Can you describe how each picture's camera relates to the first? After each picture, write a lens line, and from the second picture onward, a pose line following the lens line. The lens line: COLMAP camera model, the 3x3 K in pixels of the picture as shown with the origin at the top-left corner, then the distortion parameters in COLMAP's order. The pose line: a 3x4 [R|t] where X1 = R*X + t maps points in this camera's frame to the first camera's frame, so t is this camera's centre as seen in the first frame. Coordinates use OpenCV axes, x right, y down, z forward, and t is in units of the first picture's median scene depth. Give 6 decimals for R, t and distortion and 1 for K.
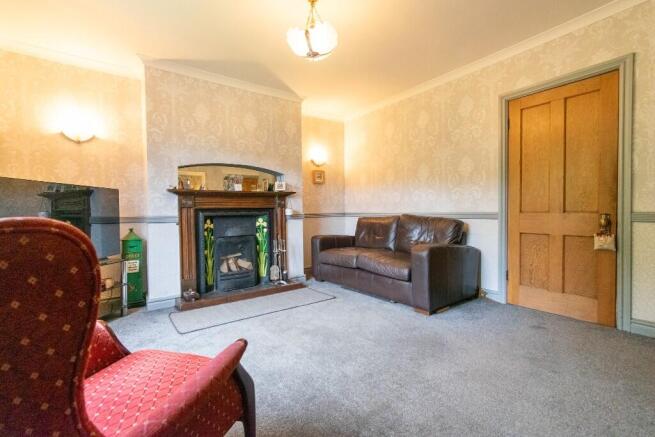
lens RADIAL K [[290.6, 0, 328.5], [0, 290.6, 216.7], [0, 0, 1]] dist [0.005707, 0.000440]
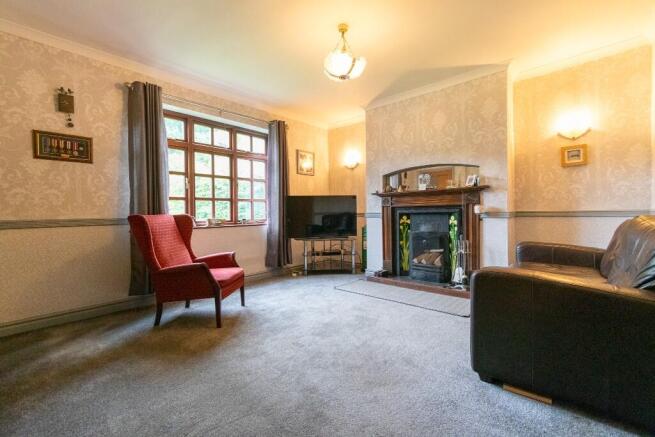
lens RADIAL K [[290.6, 0, 328.8], [0, 290.6, 216.9], [0, 0, 1]] dist [0.005707, 0.000440]
pose [[0.220106, 0.026544, -0.975115, 0.669390], [-0.008406, 0.999644, 0.025315, -0.013614], [0.975440, 0.002625, 0.220251, 0.421560]]
